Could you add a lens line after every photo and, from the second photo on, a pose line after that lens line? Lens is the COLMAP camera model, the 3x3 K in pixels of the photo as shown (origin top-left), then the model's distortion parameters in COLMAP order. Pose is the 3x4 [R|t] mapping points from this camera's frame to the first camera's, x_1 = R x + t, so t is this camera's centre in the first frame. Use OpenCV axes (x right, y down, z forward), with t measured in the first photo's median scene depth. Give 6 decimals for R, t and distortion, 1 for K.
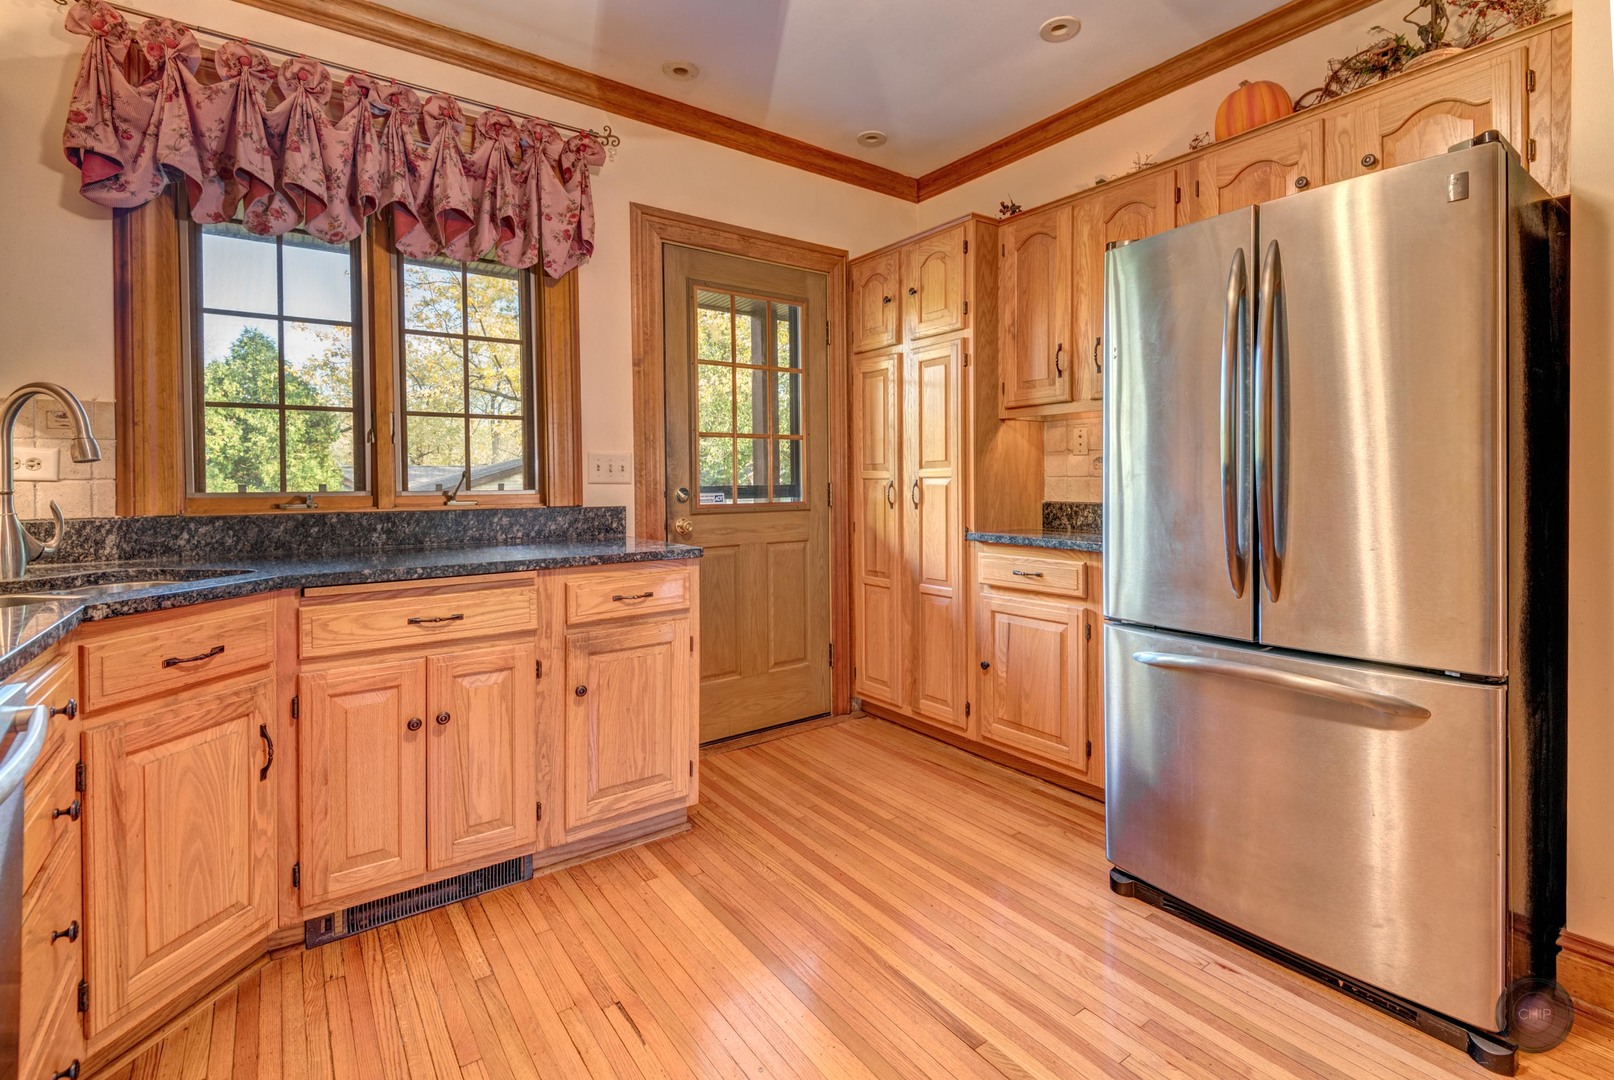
lens RADIAL K [[818.1, 0, 875.8], [0, 818.1, 486.6], [0, 0, 1]] dist [-0.003469, -0.003844]
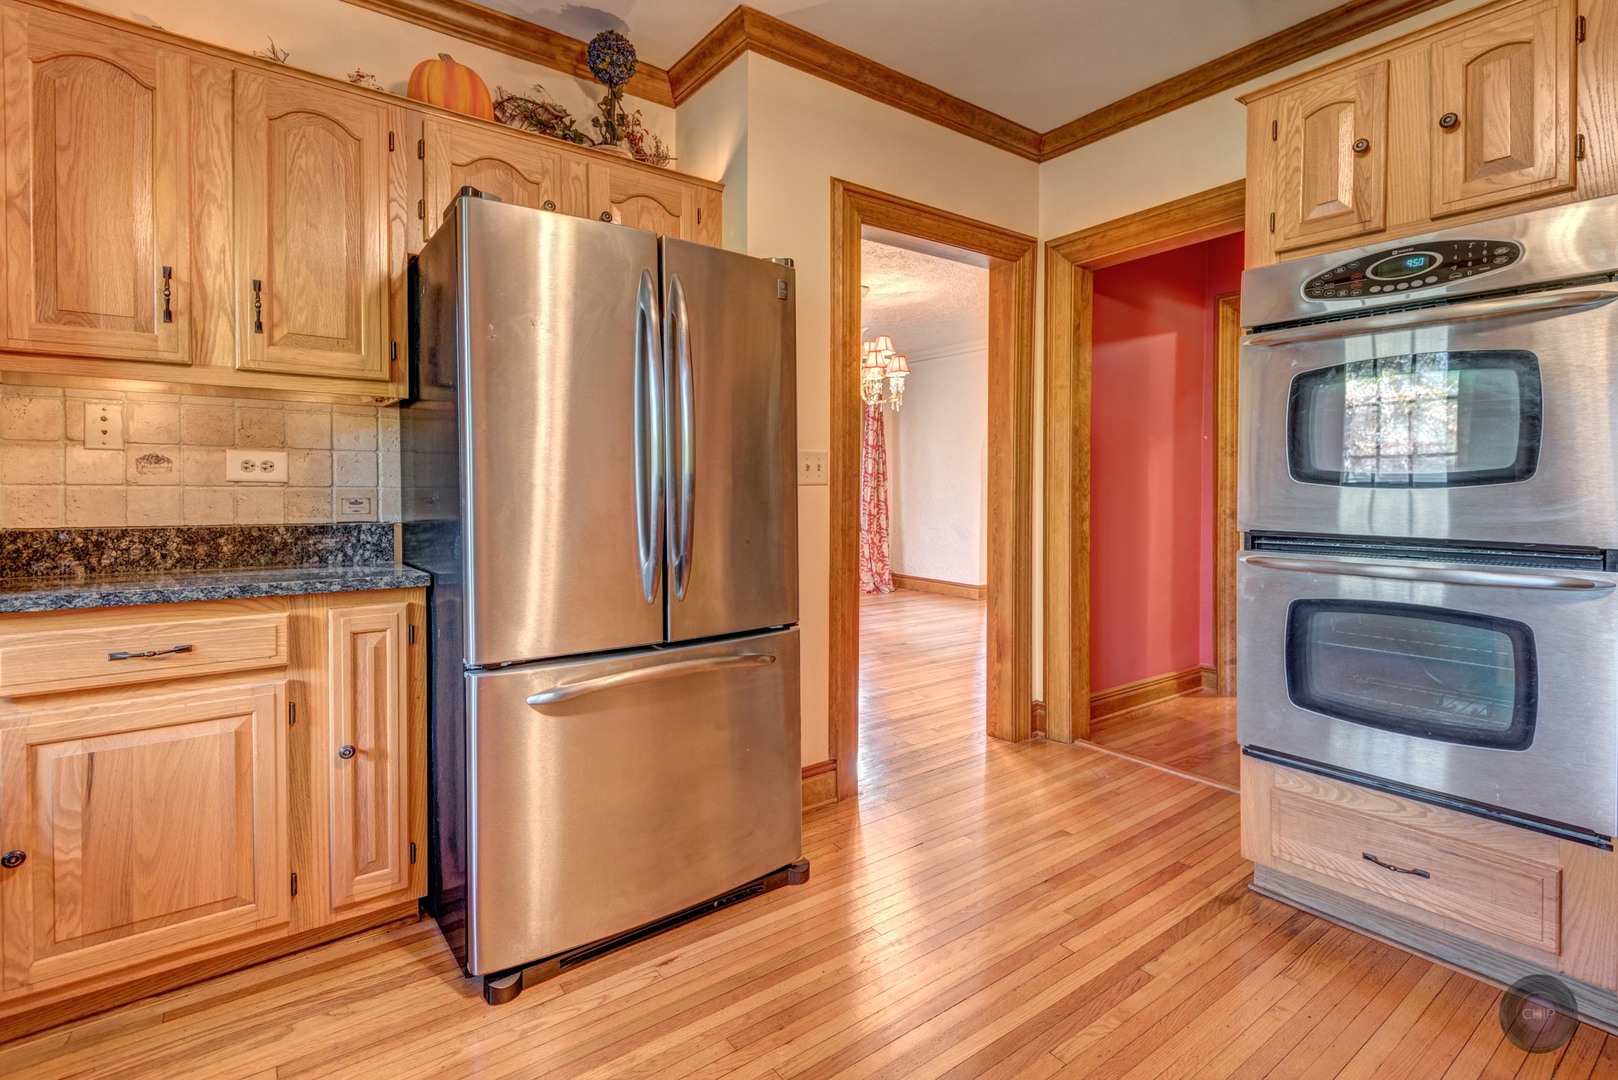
lens RADIAL K [[761.7, 0, 802.3], [0, 761.7, 494.4], [0, 0, 1]] dist [0.001114, -0.005427]
pose [[0.004132, -0.004820, 0.999980, -0.358865], [0.009257, 0.999946, 0.004781, -0.003768], [-0.999949, 0.009237, 0.004176, 0.554844]]
